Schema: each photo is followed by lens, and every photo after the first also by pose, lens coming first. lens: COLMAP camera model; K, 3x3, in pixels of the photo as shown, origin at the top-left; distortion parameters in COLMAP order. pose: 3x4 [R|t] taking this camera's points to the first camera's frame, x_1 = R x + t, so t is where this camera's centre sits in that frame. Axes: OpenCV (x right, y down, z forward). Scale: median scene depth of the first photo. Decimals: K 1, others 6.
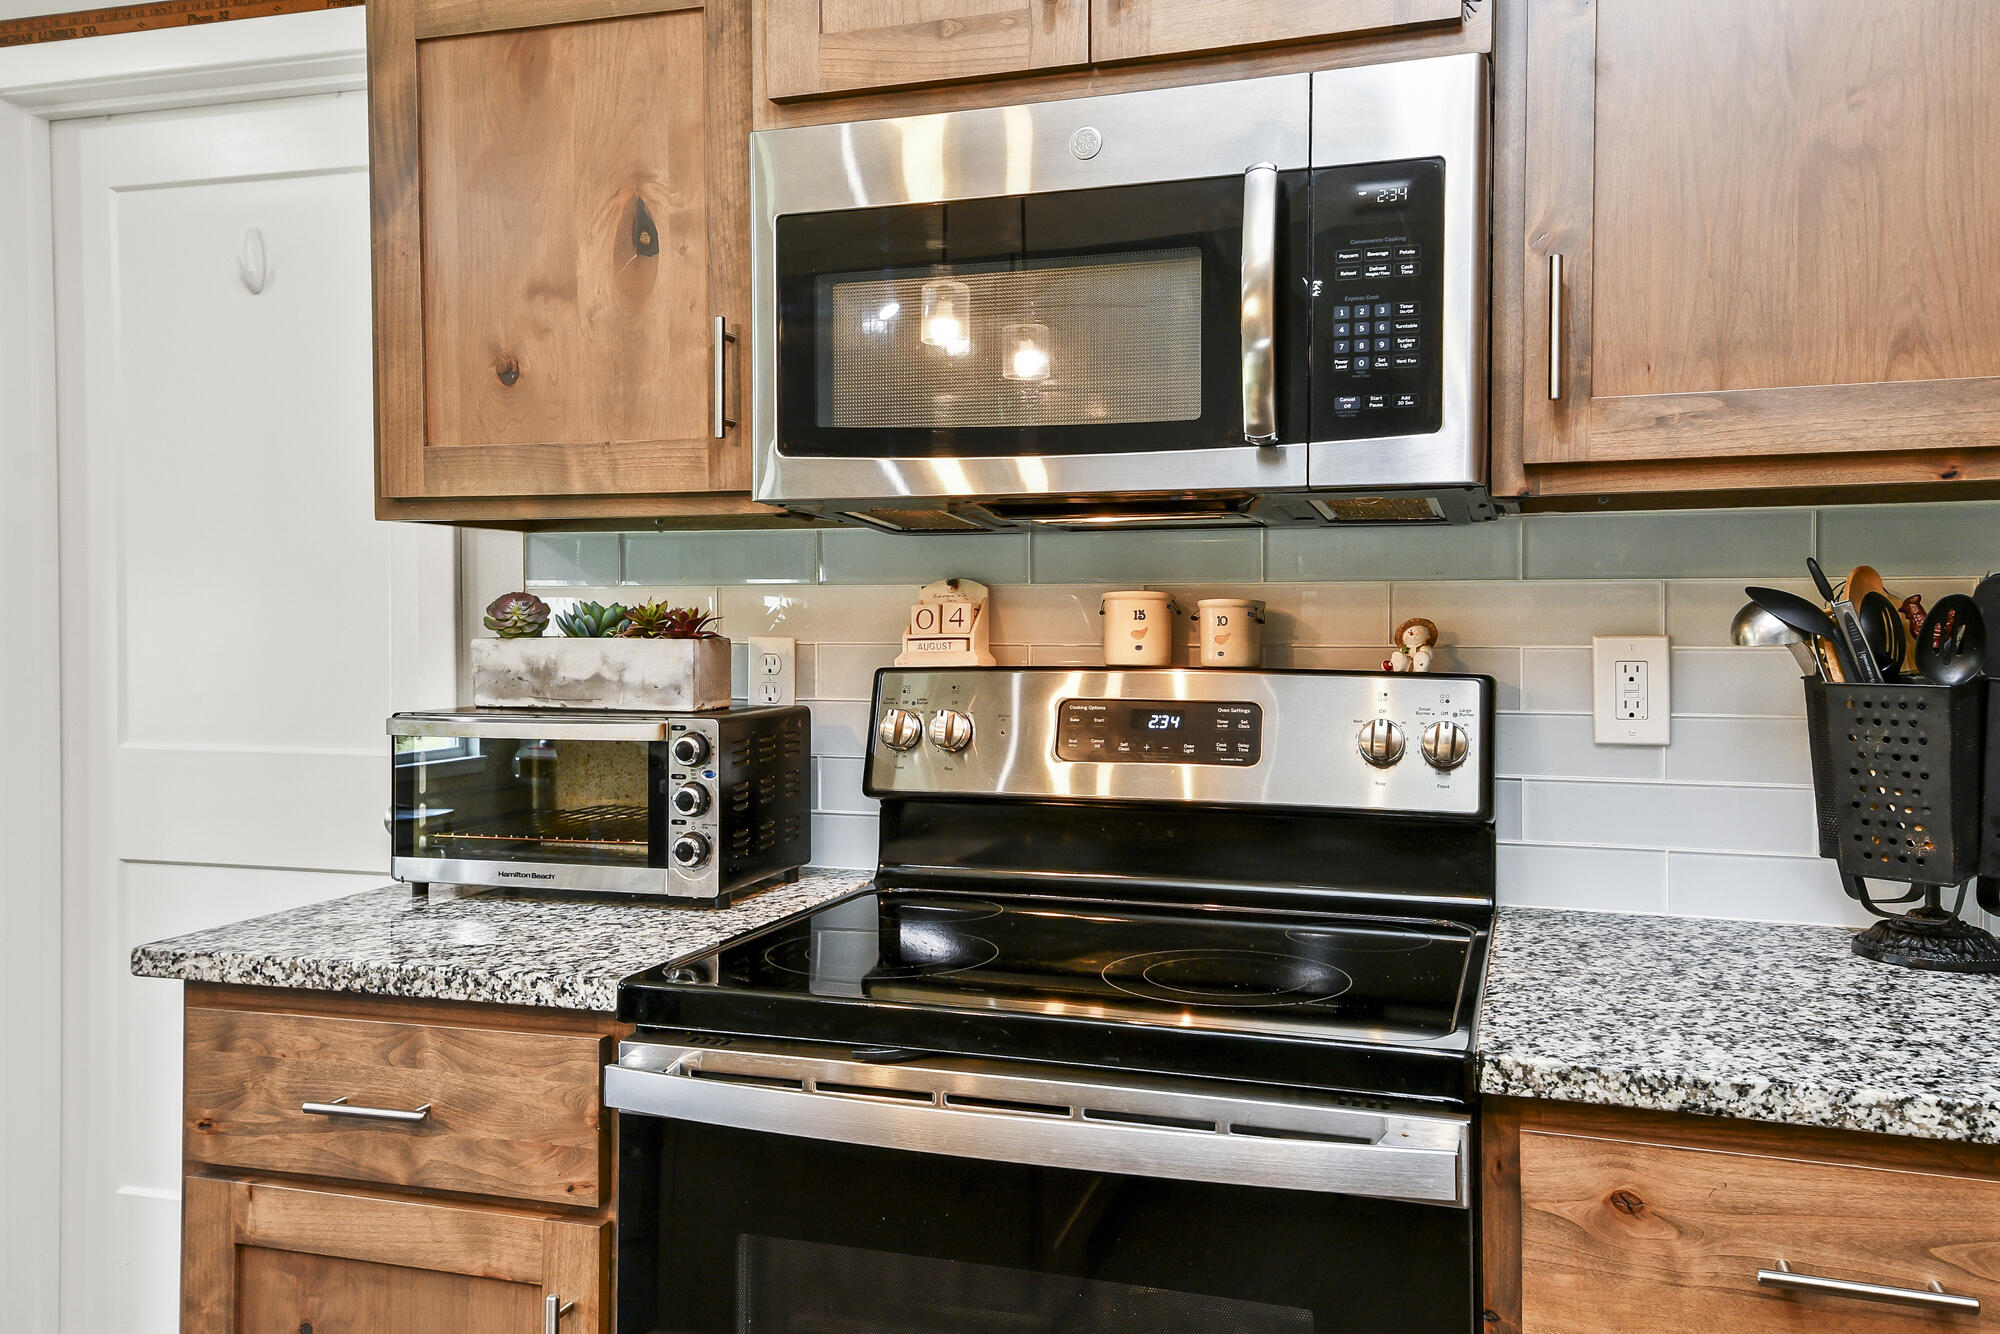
lens RADIAL K [[1567.4, 0, 1002.4], [0, 1567.4, 631.0], [0, 0, 1]] dist [0.076776, -0.003800]
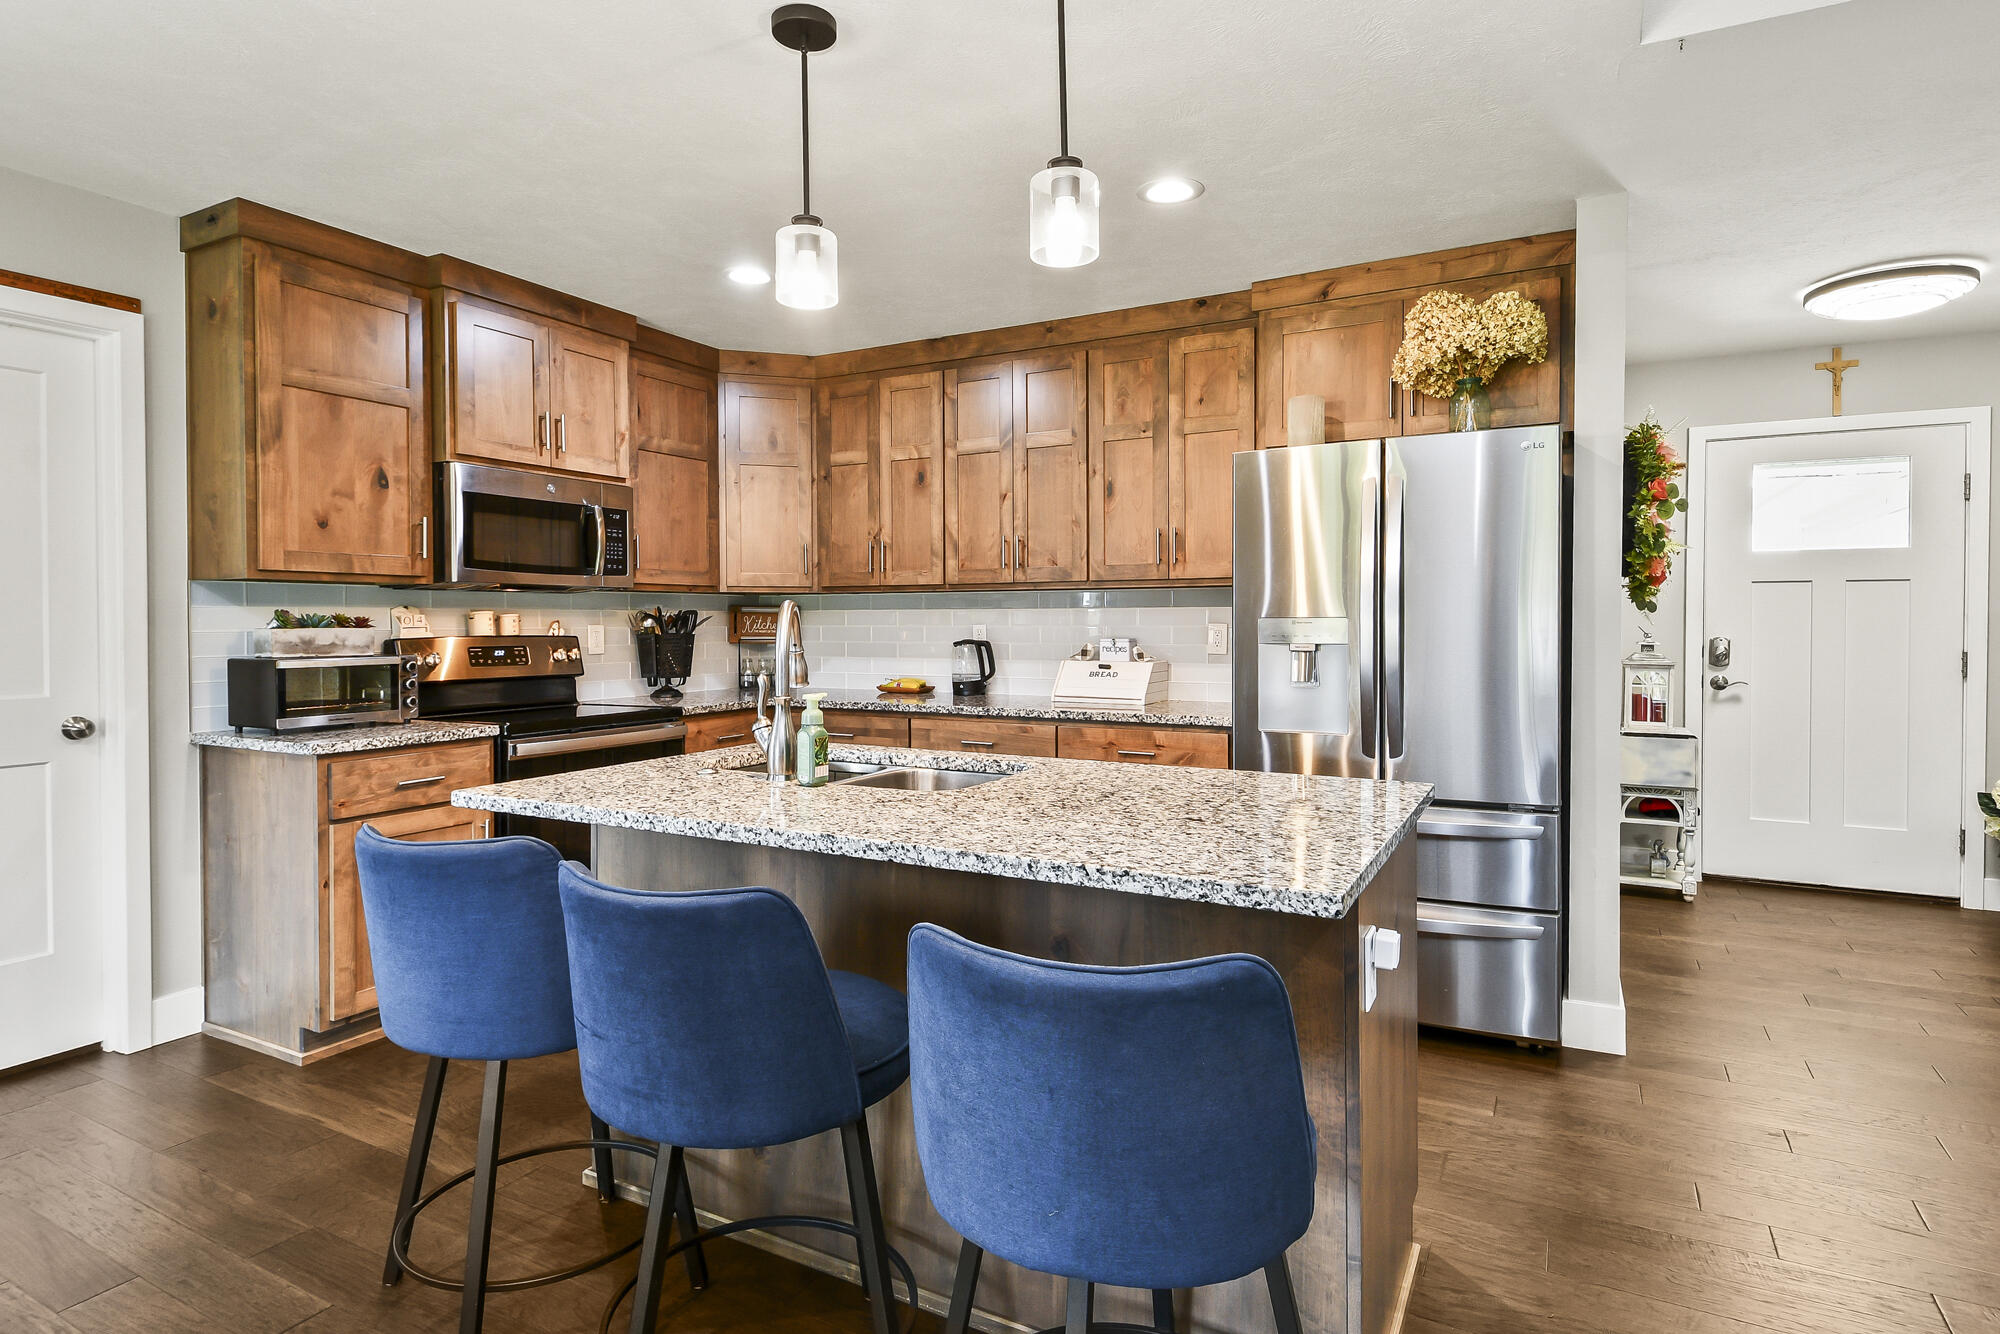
lens RADIAL K [[1034.0, 0, 1016.2], [0, 1034.0, 632.7], [0, 0, 1]] dist [0.032930, -0.021285]
pose [[0.175123, -0.011788, 0.984476, -2.067714], [0.011502, 0.999885, 0.009927, 0.009529], [-0.984479, 0.009585, 0.175238, -0.454392]]
